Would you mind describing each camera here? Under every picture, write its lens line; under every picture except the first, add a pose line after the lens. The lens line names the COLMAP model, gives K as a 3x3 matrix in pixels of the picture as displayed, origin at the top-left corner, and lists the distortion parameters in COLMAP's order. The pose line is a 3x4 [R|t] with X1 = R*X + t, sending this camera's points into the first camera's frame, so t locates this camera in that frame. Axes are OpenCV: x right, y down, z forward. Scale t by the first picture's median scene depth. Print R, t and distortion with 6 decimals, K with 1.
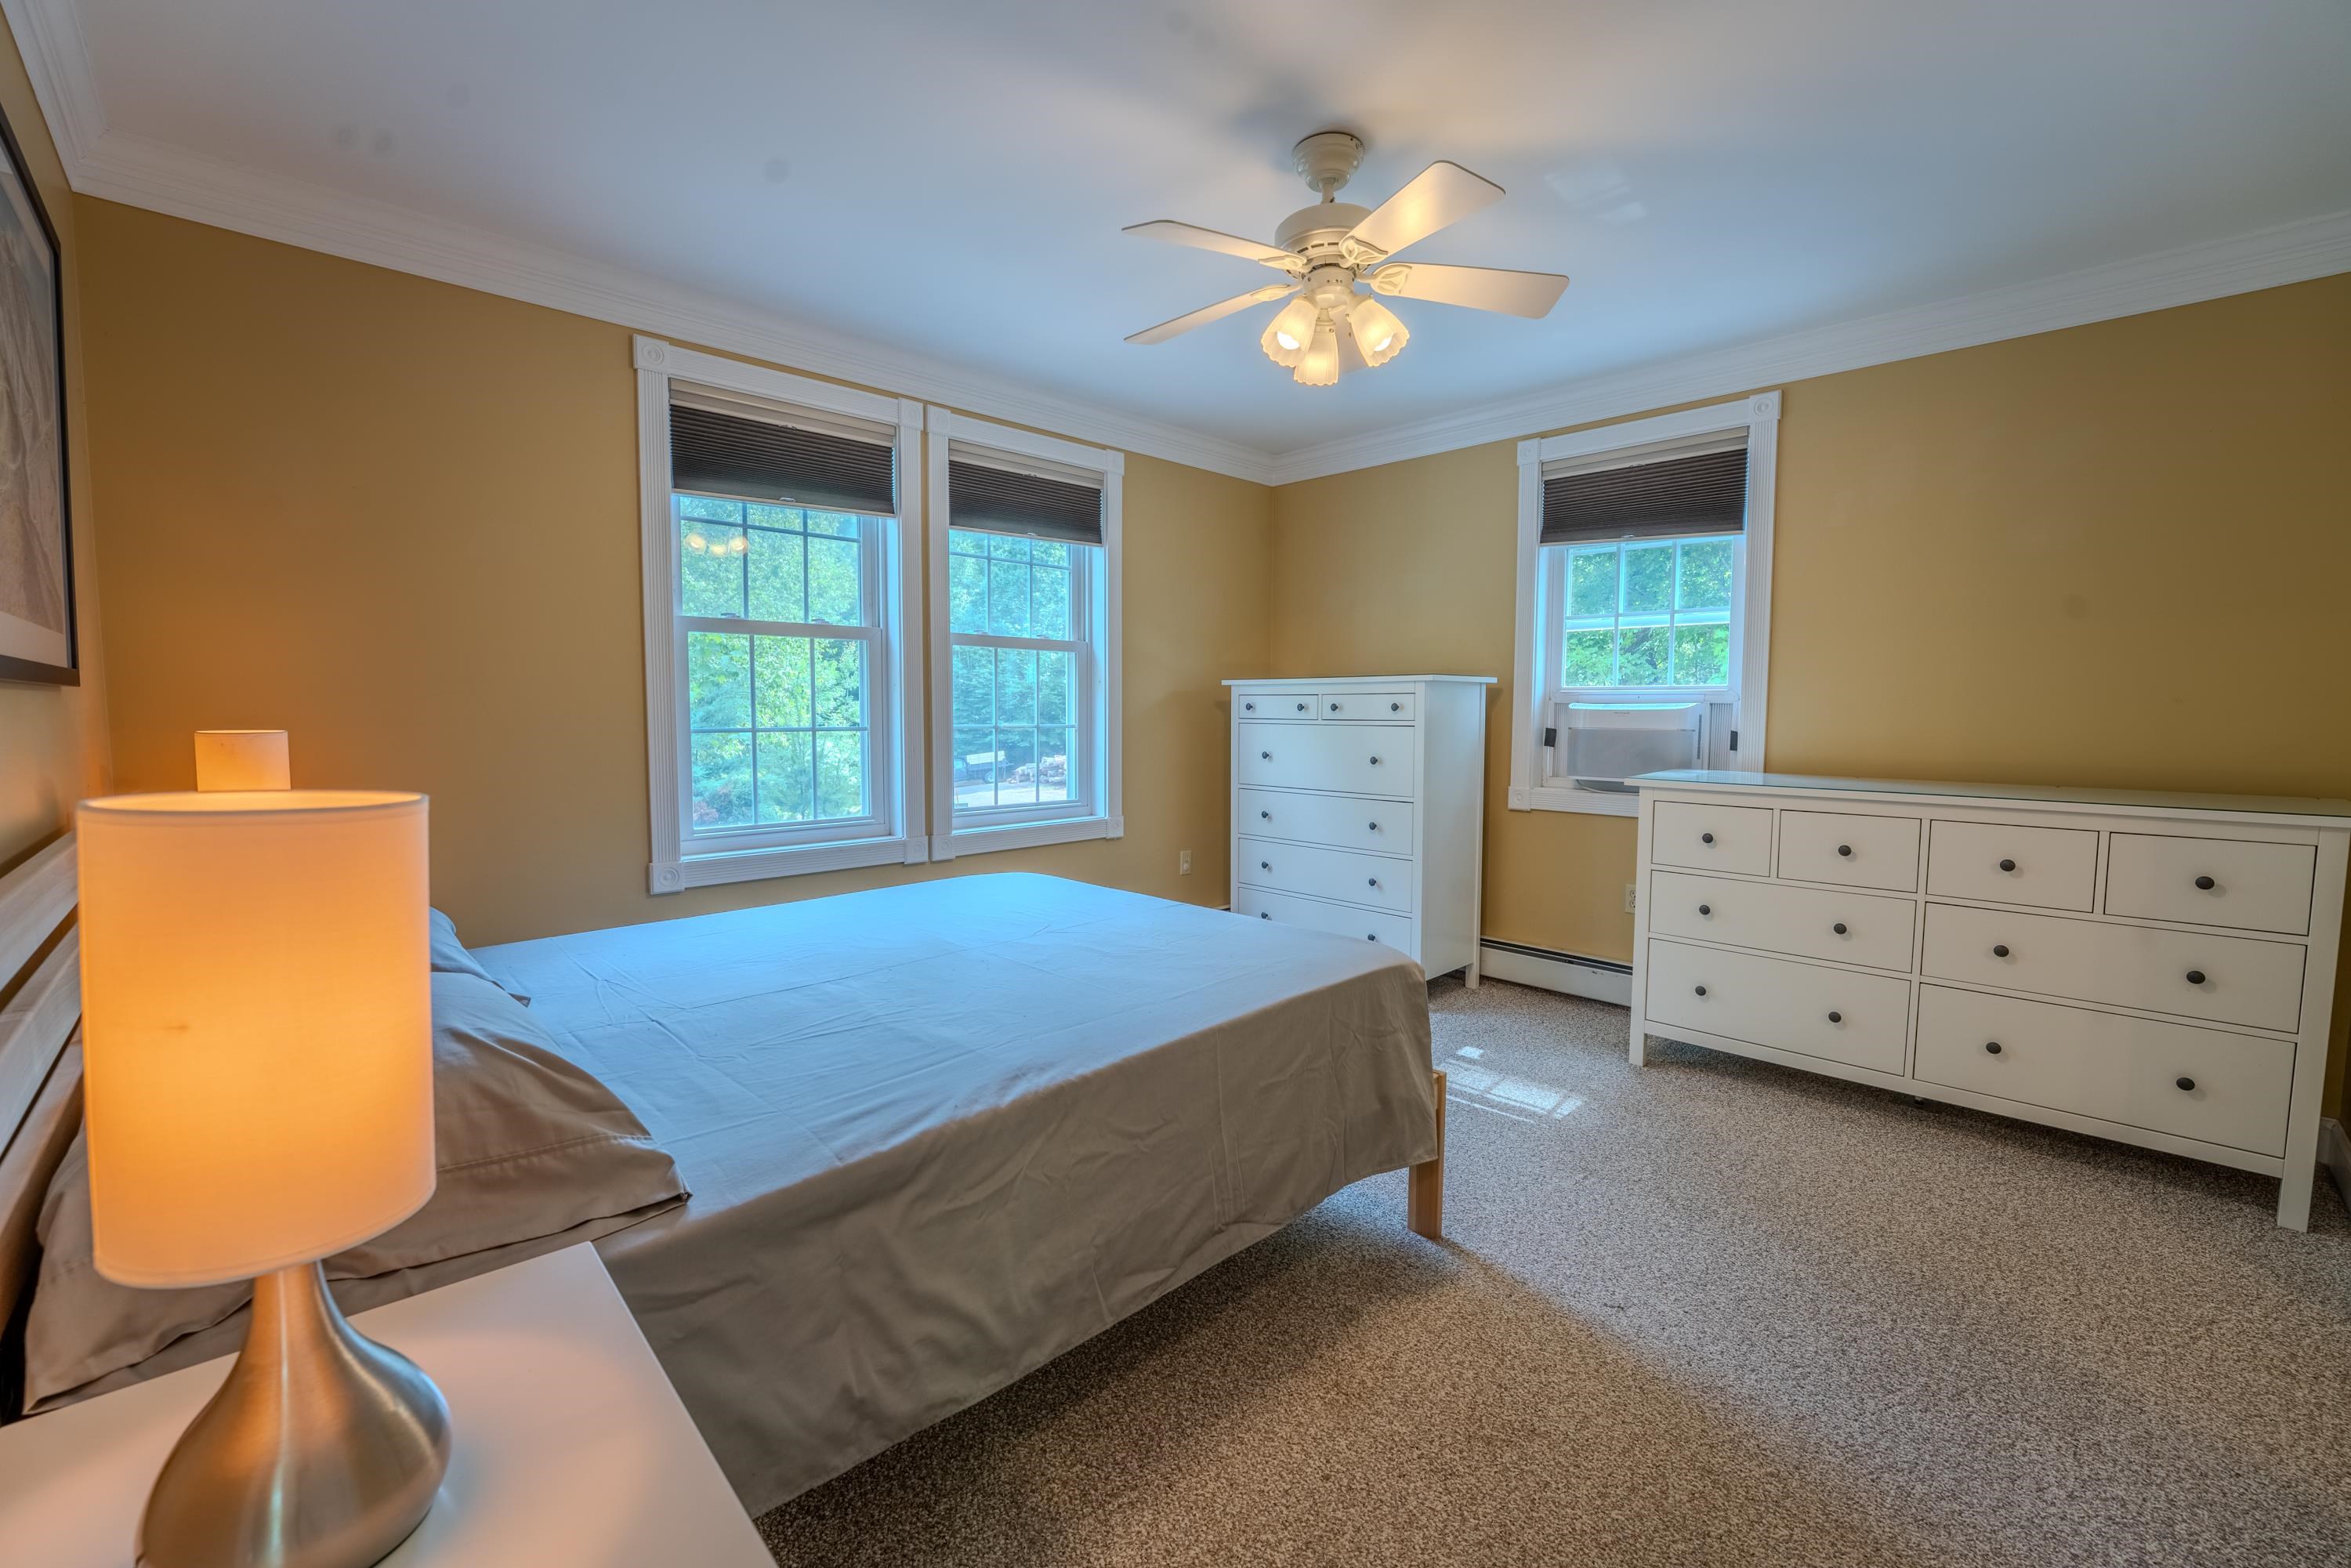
lens RADIAL K [[954.9, 0, 1172.7], [0, 954.9, 781.3], [0, 0, 1]] dist [-0.032215, 0.003976]
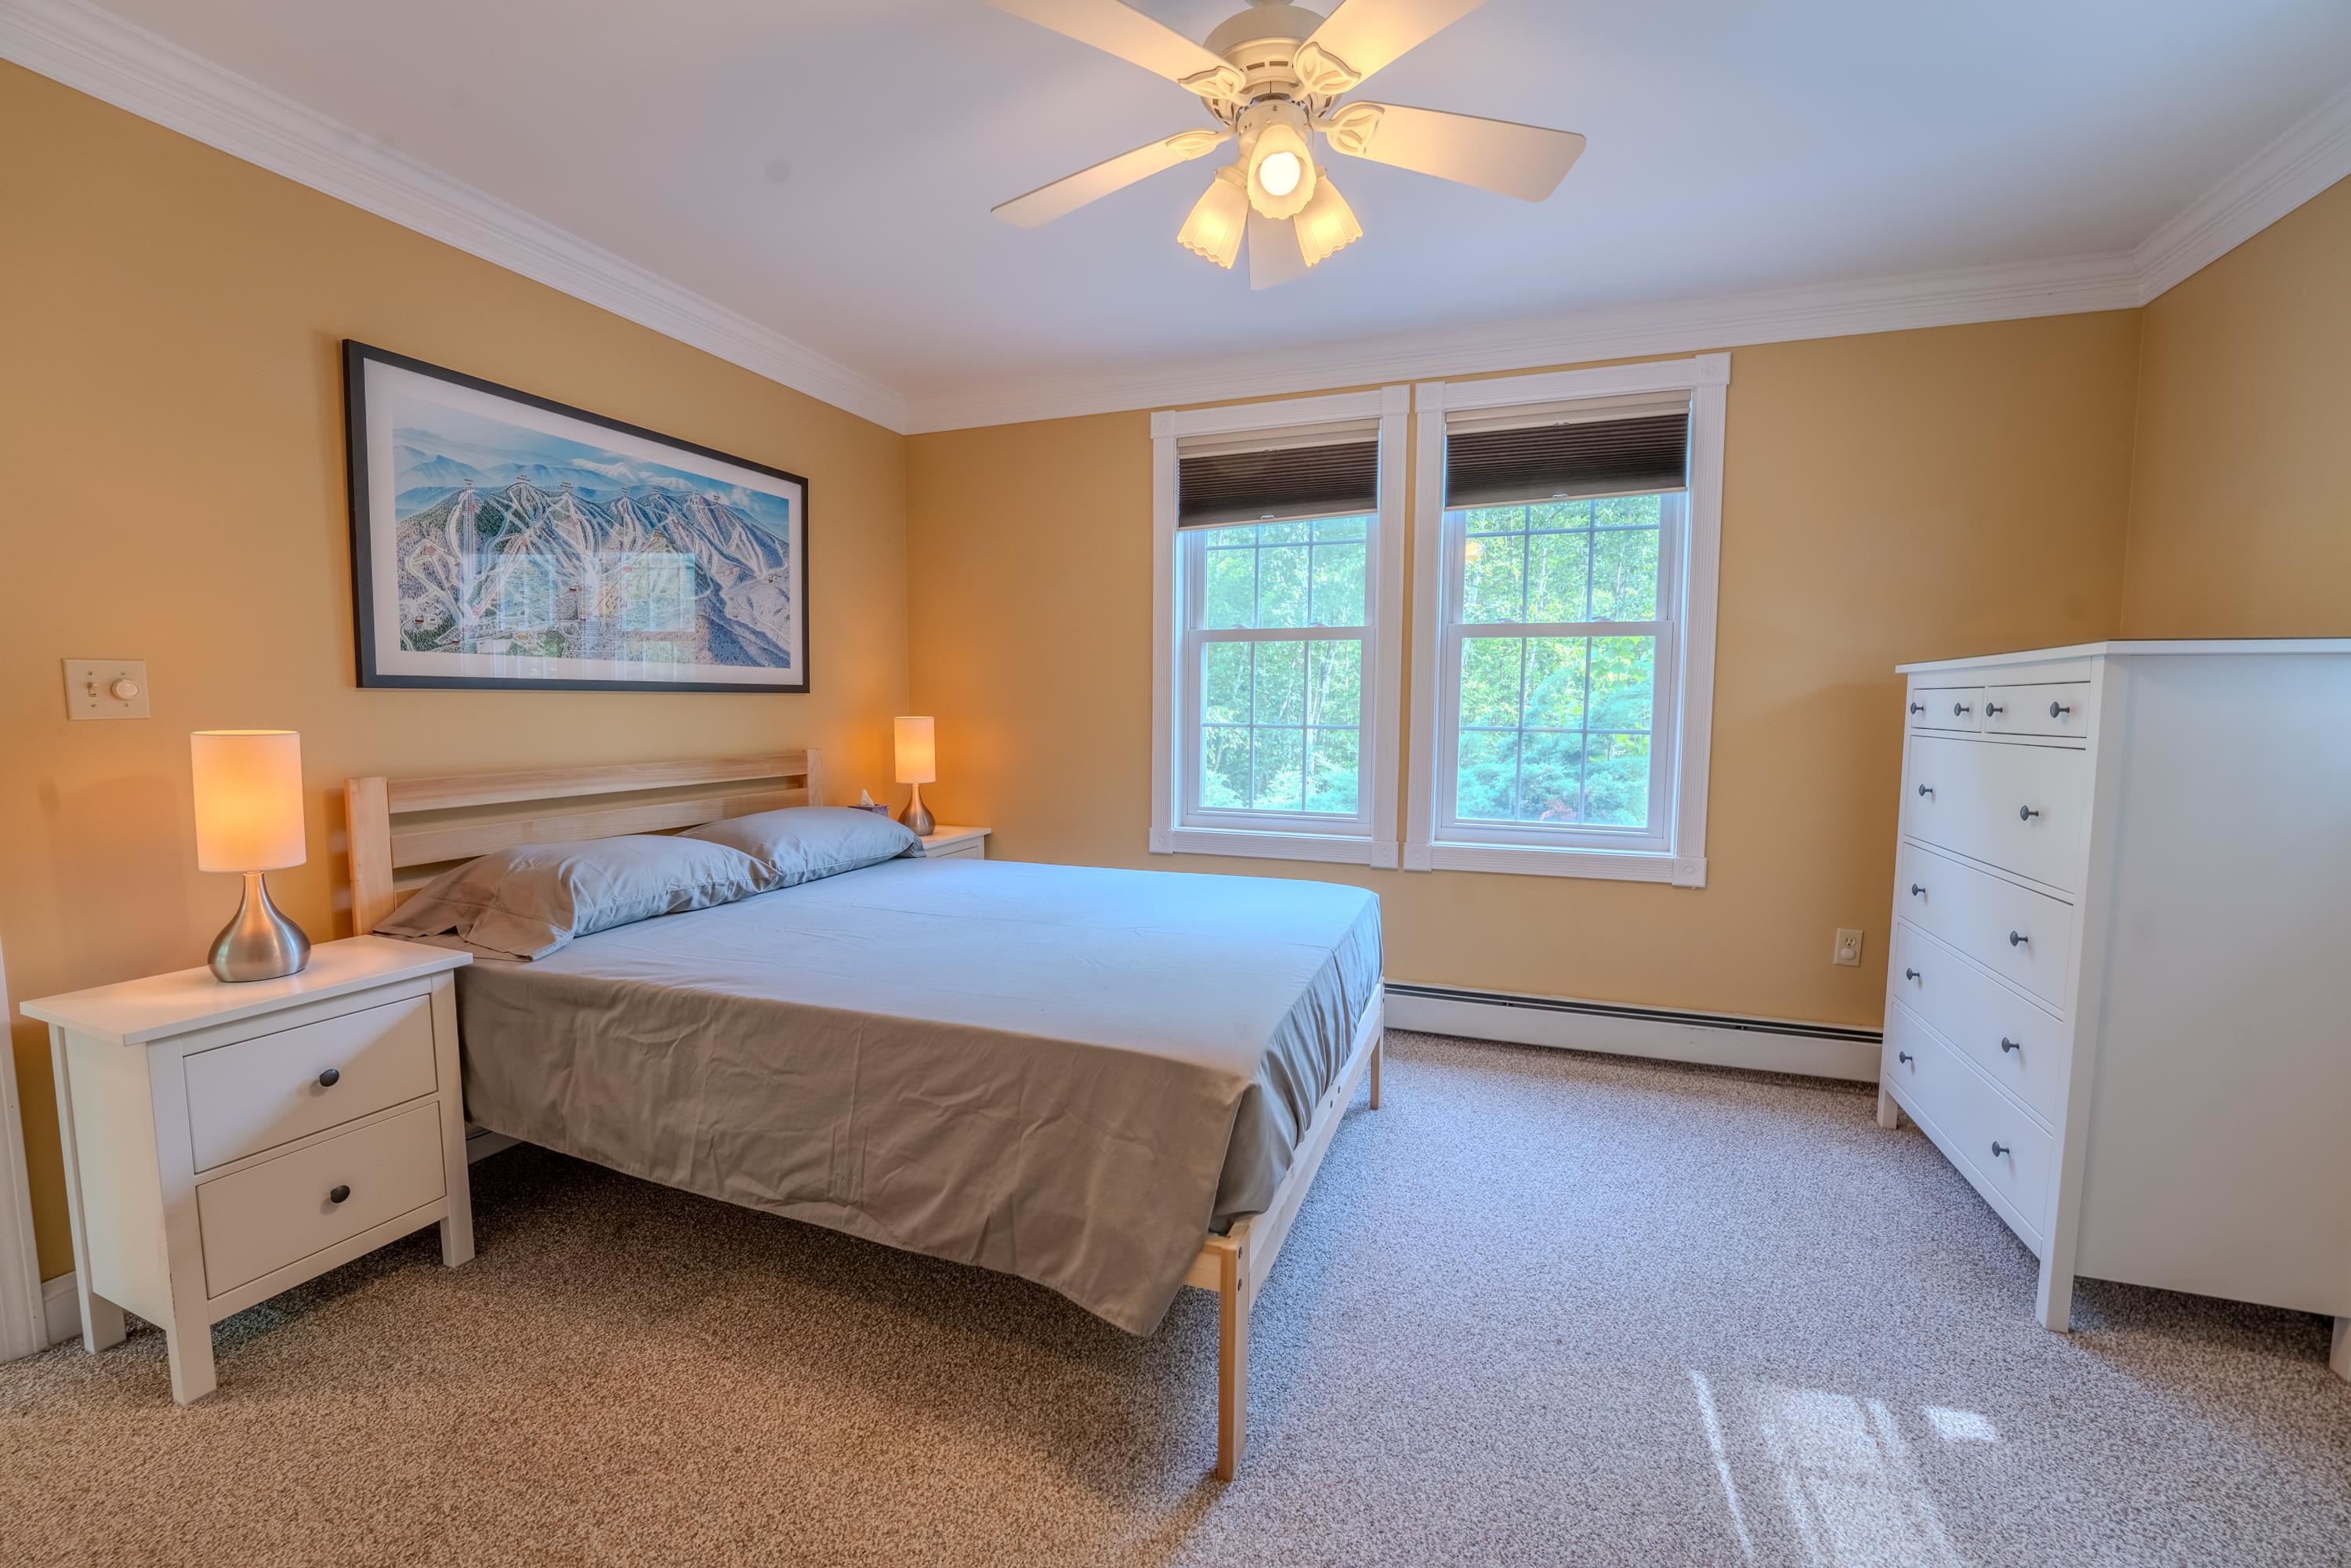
lens RADIAL K [[939.9, 0, 1166.7], [0, 939.9, 791.1], [0, 0, 1]] dist [-0.022380, 0.000449]
pose [[0.421720, 0.082147, -0.902997, 0.526022], [-0.073510, 0.995707, 0.056249, -0.030845], [0.903741, 0.042658, 0.425948, 0.415052]]
